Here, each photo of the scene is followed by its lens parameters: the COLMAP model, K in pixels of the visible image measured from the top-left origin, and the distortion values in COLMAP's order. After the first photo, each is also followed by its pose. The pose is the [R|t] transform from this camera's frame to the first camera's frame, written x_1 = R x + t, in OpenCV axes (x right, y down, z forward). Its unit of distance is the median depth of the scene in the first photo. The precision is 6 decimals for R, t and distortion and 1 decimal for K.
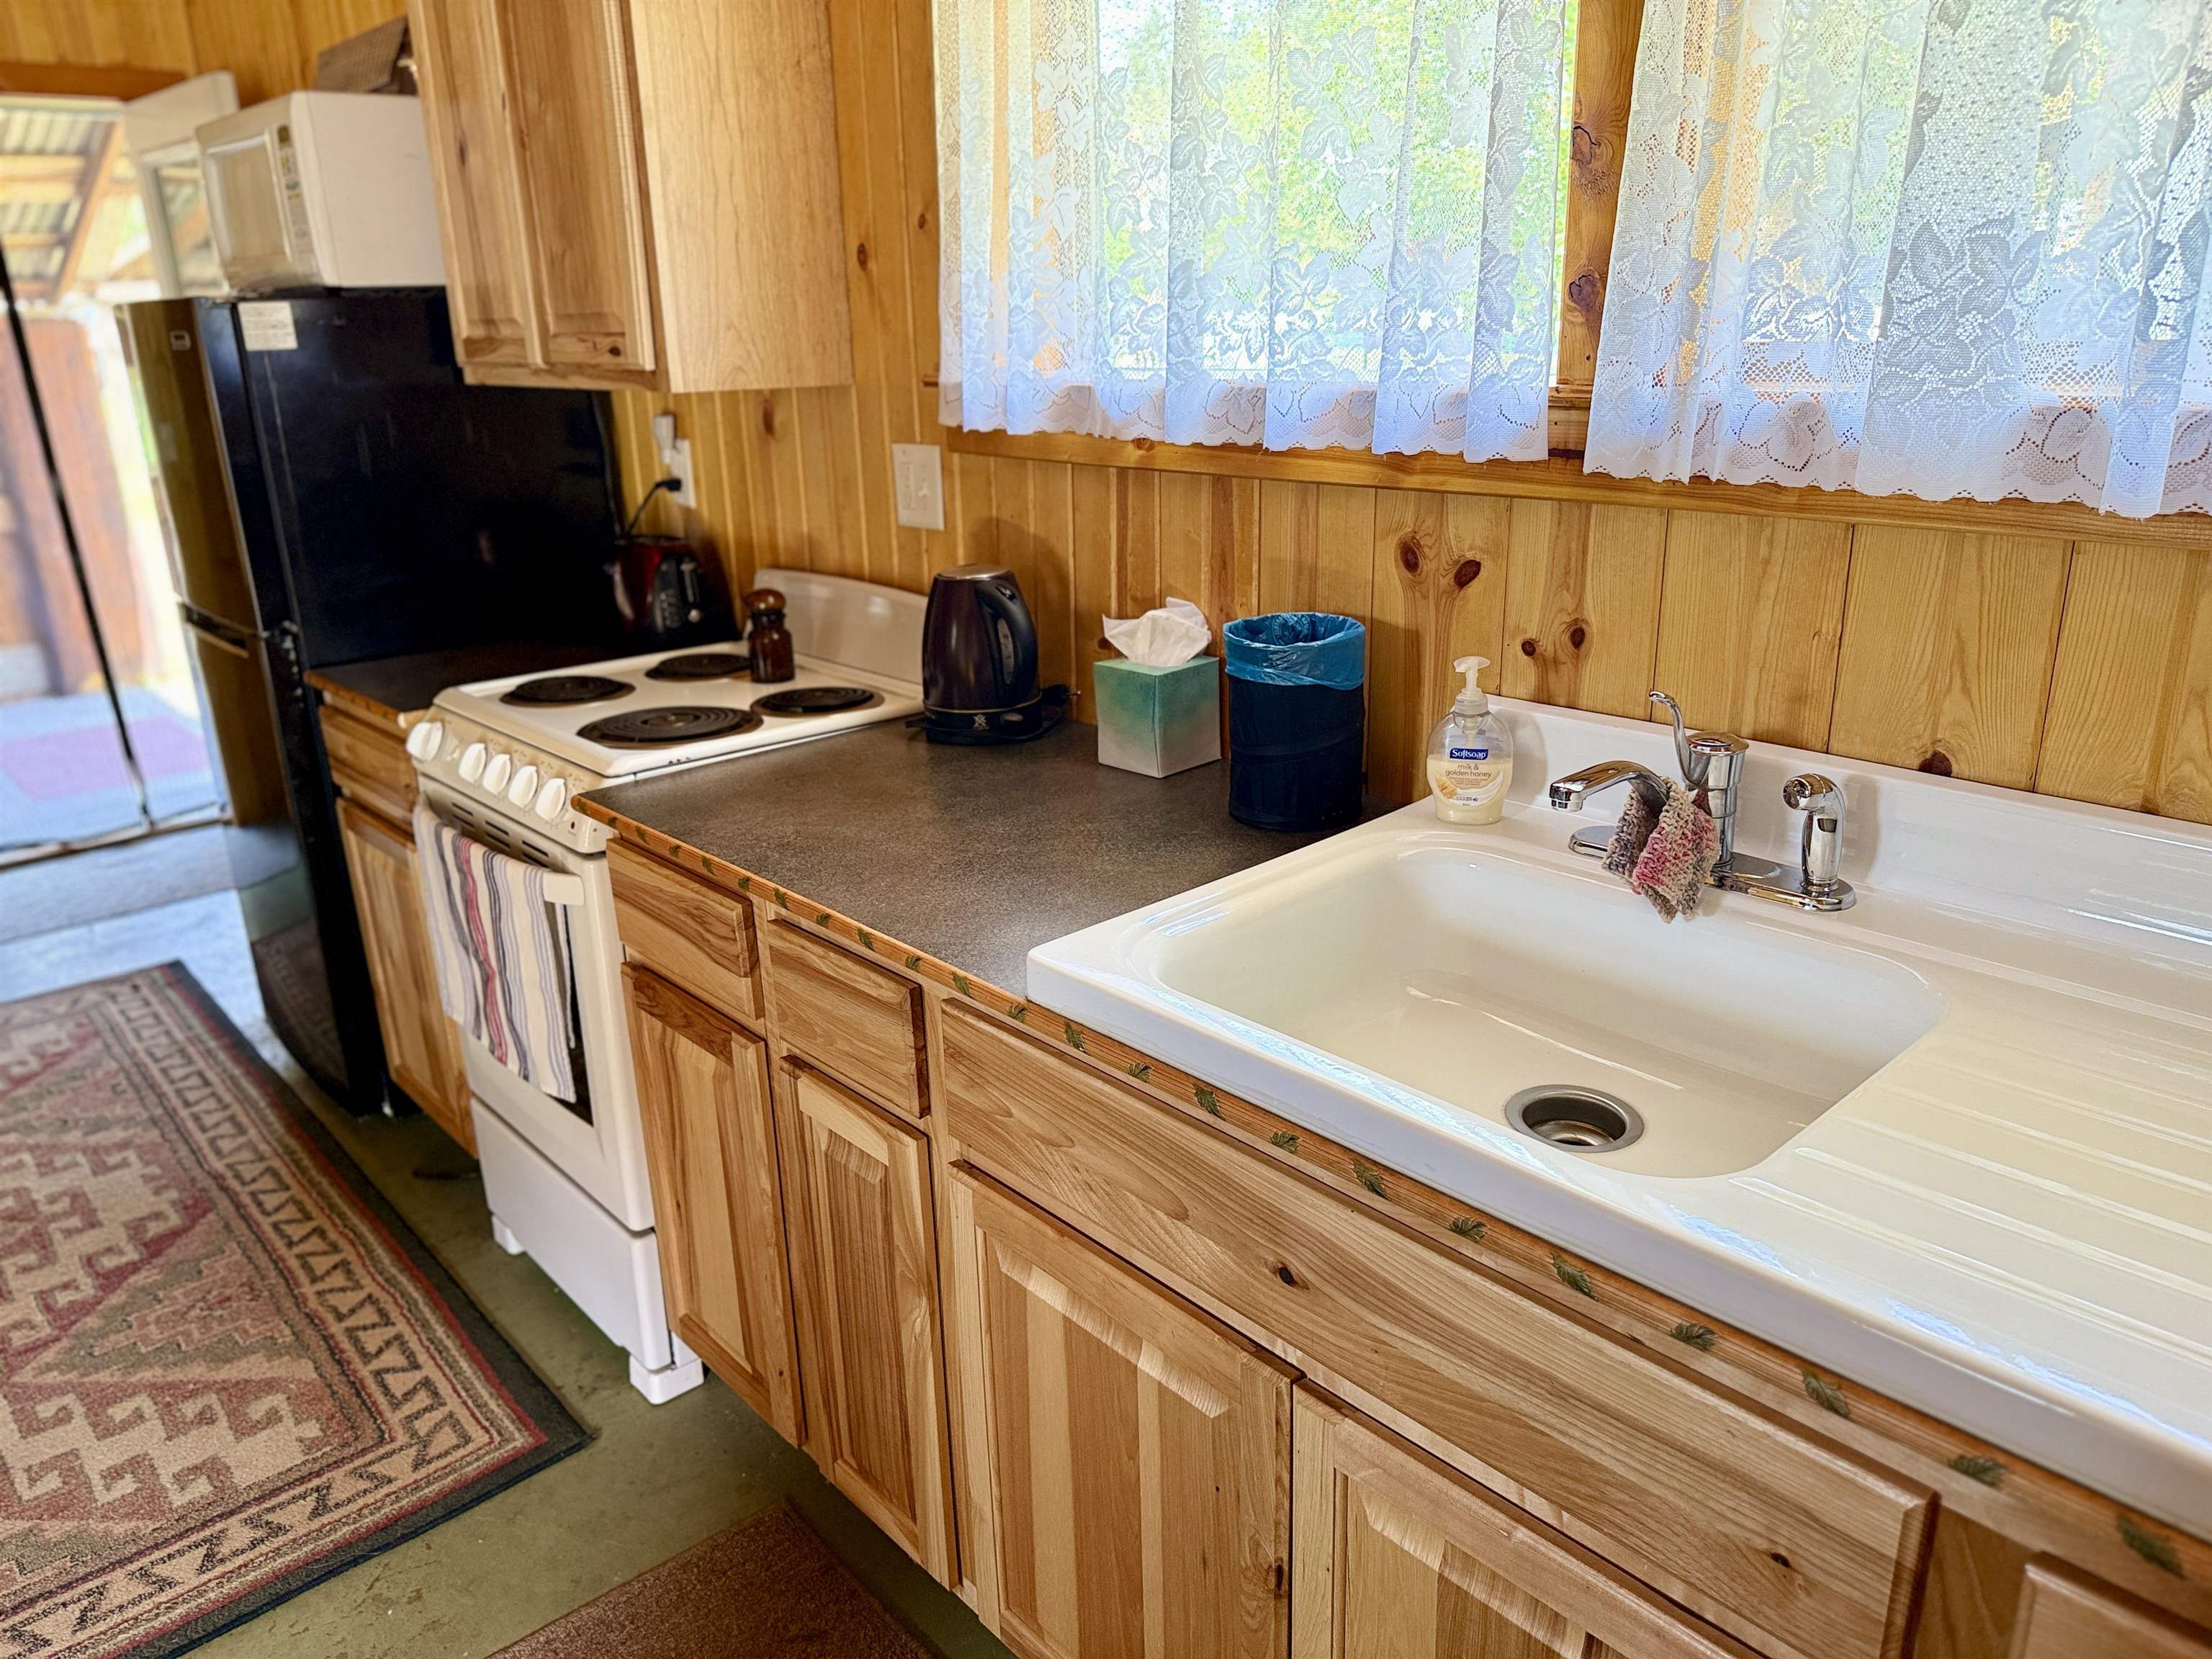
lens RADIAL K [[1564.3, 0, 1078.0], [0, 1564.3, 852.5], [0, 0, 1]] dist [0.005627, -0.008944]
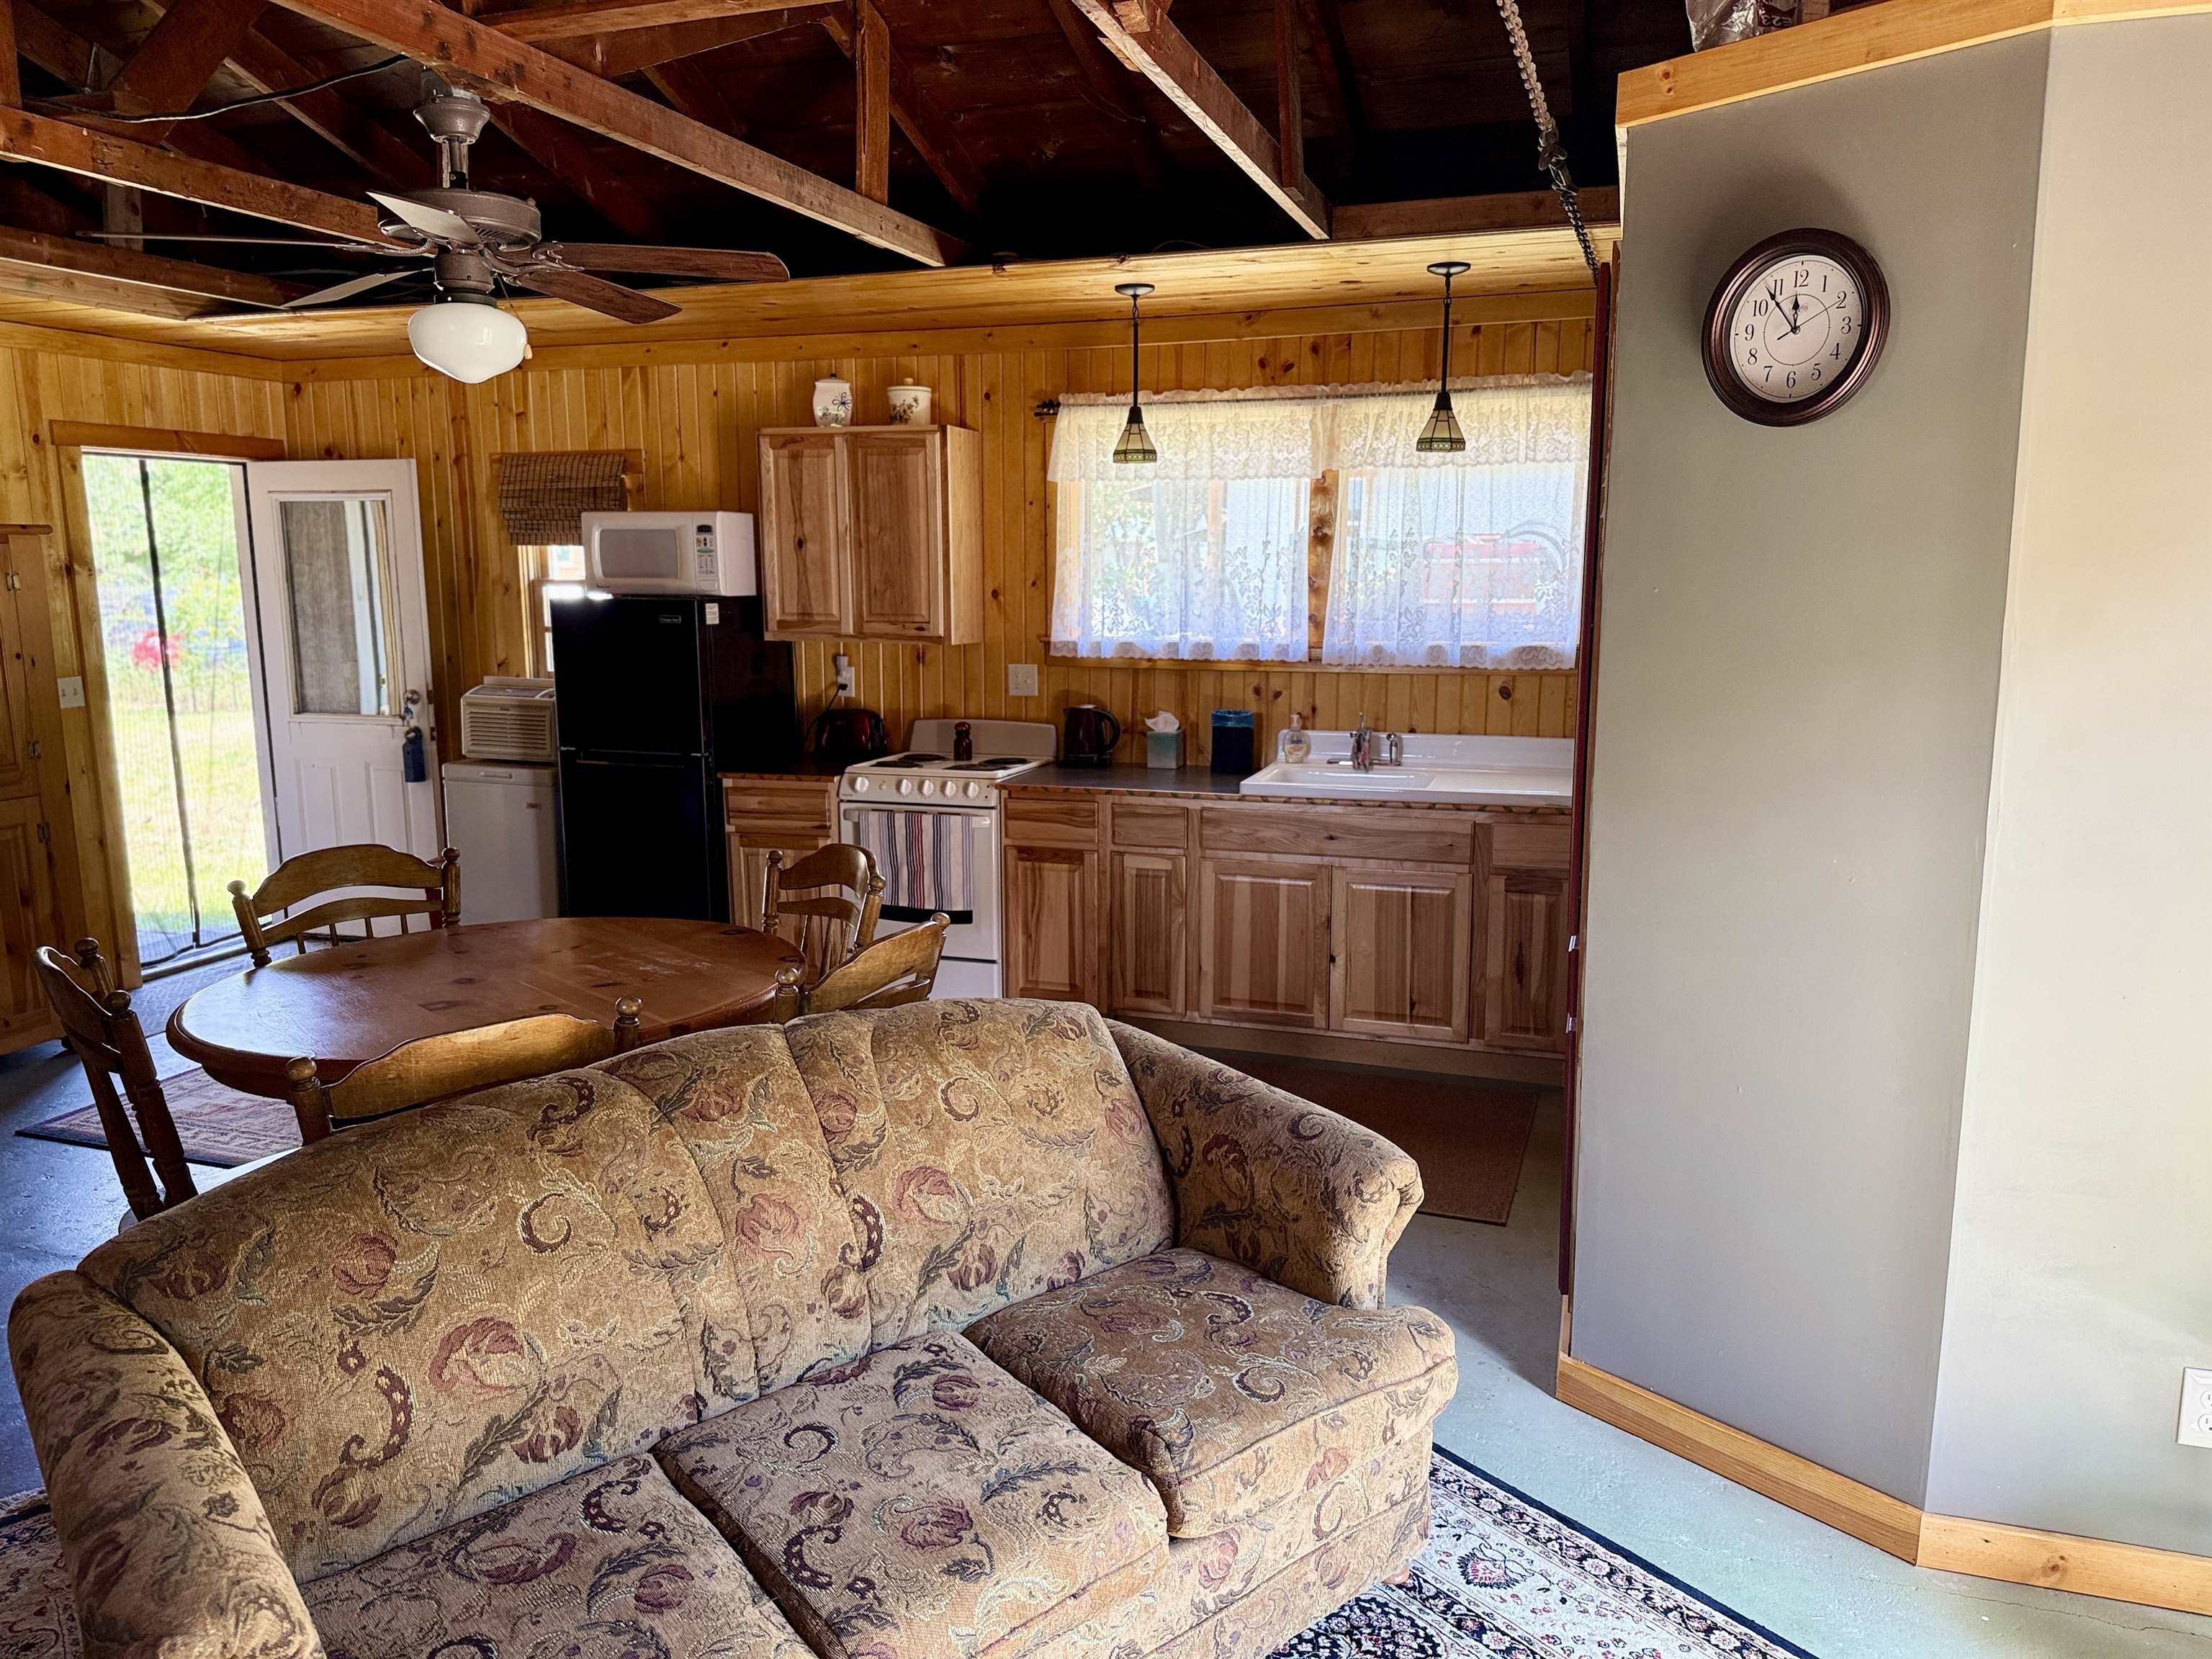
lens RADIAL K [[1583.7, 0, 1061.8], [0, 1583.7, 825.8], [0, 0, 1]] dist [0.091861, -0.088021]
pose [[0.881493, -0.054804, 0.469005, -1.386540], [0.133822, 0.981514, -0.136826, 0.393836], [-0.452837, 0.183375, 0.872532, -1.347297]]
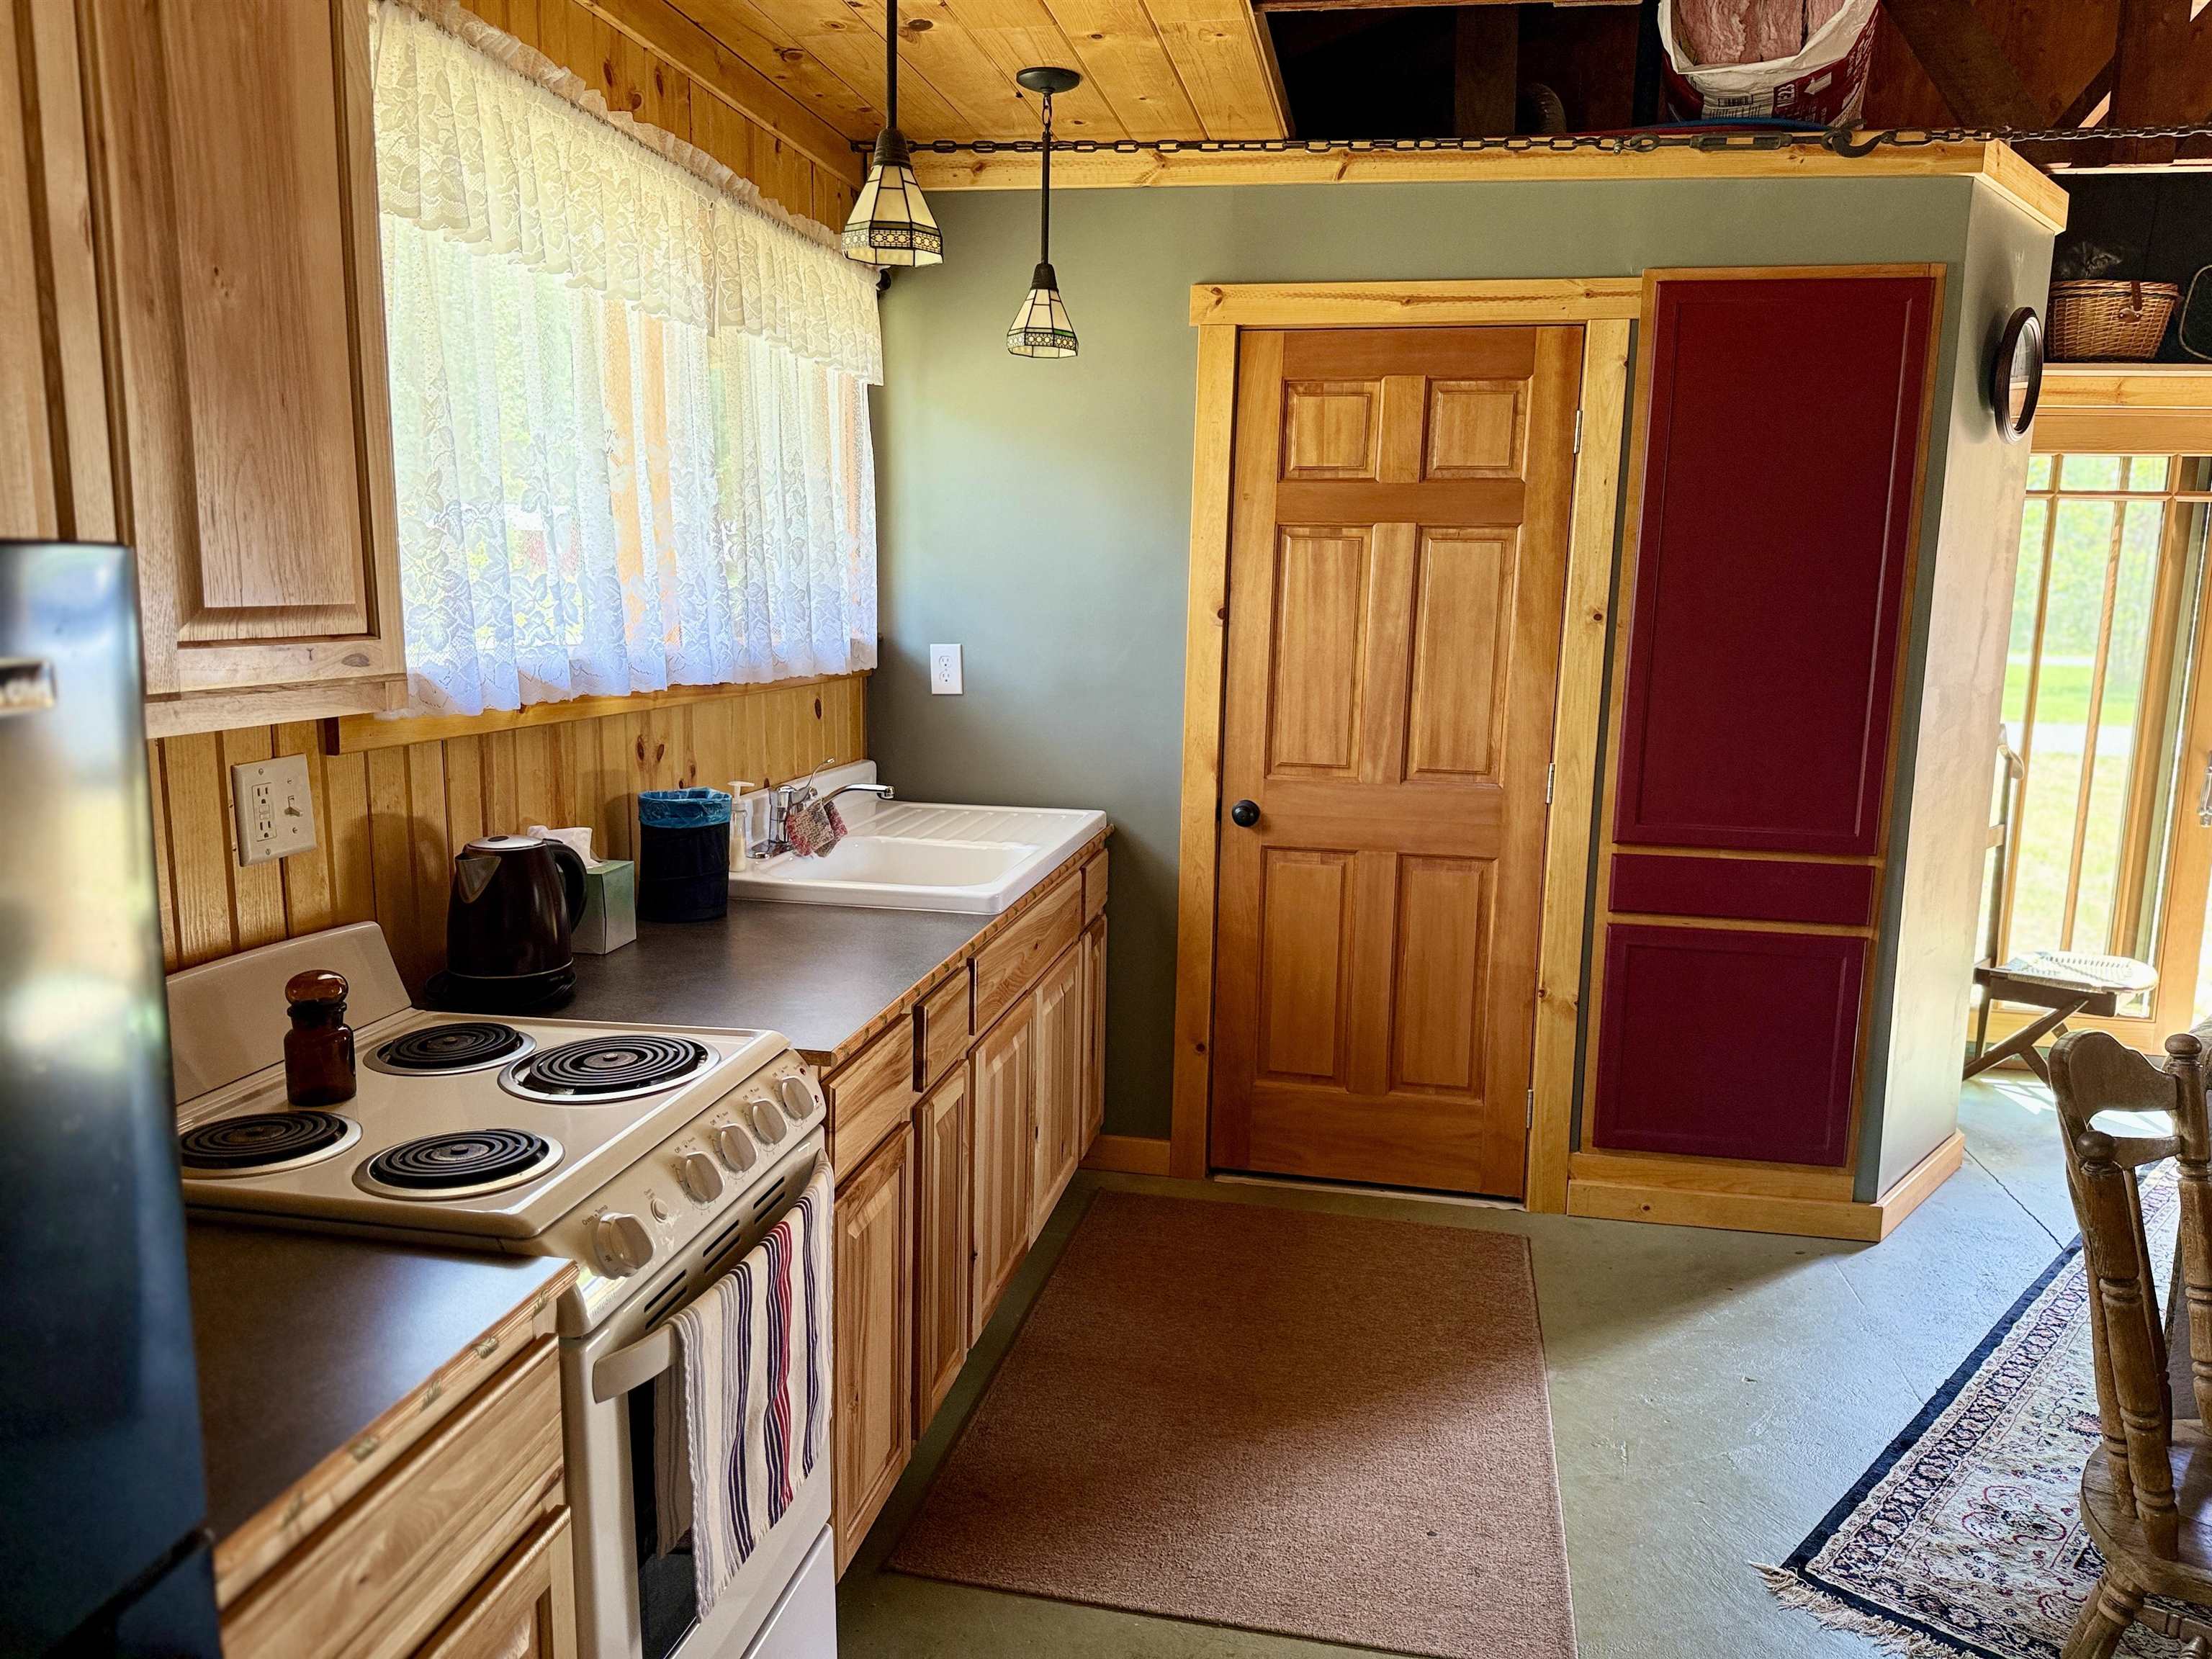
lens RADIAL K [[1549.9, 0, 1106.0], [0, 1549.9, 829.5], [0, 0, 1]] dist [0.067574, -0.089467]
pose [[-0.614181, -0.110808, 0.781347, -1.102151], [0.252917, 0.910230, 0.327893, -0.419680], [-0.747539, 0.399002, -0.531021, 1.221324]]
